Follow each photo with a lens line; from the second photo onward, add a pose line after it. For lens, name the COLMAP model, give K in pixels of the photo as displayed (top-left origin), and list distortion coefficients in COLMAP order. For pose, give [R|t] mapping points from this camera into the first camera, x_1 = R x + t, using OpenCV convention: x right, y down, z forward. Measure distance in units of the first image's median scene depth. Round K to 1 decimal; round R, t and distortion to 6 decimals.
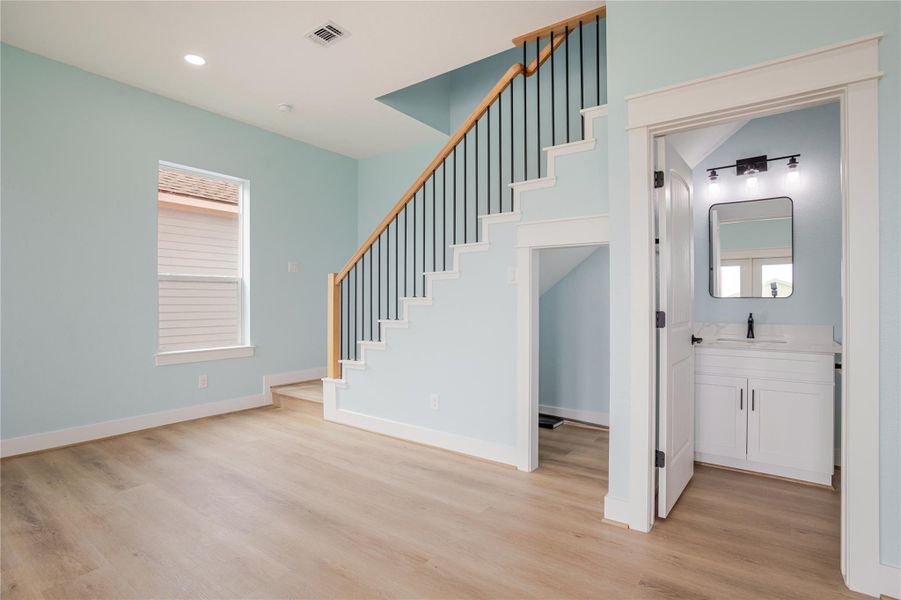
lens RADIAL K [[454.4, 0, 450.5], [0, 454.4, 300.0], [0, 0, 1]] dist [-0.000764, 0.000229]
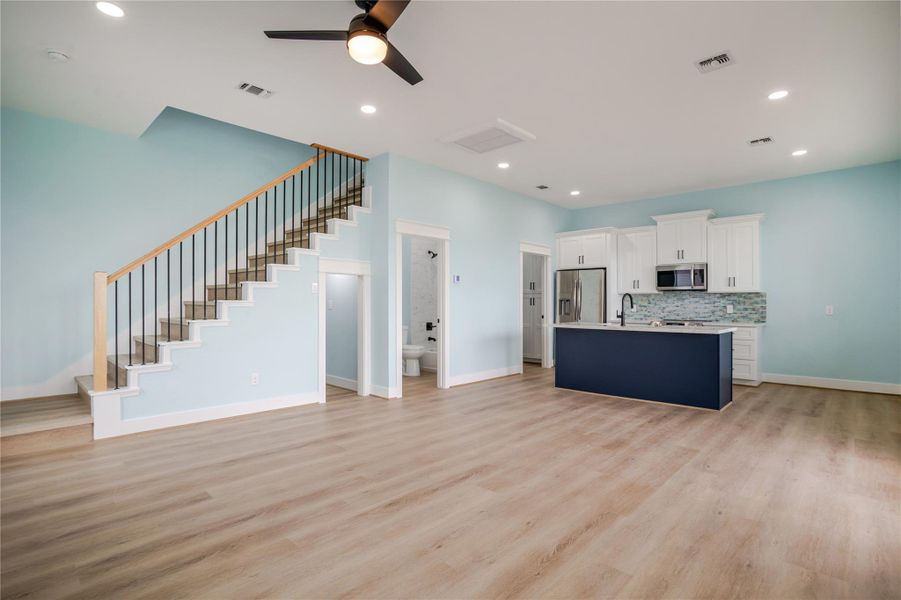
lens RADIAL K [[433.2, 0, 466.7], [0, 433.2, 301.9], [0, 0, 1]] dist [-0.015881, 0.000433]
pose [[0.086097, -0.001518, 0.996286, -1.459290], [0.003942, 0.999992, 0.001183, -0.002412], [-0.996279, 0.003825, 0.086102, 0.334500]]
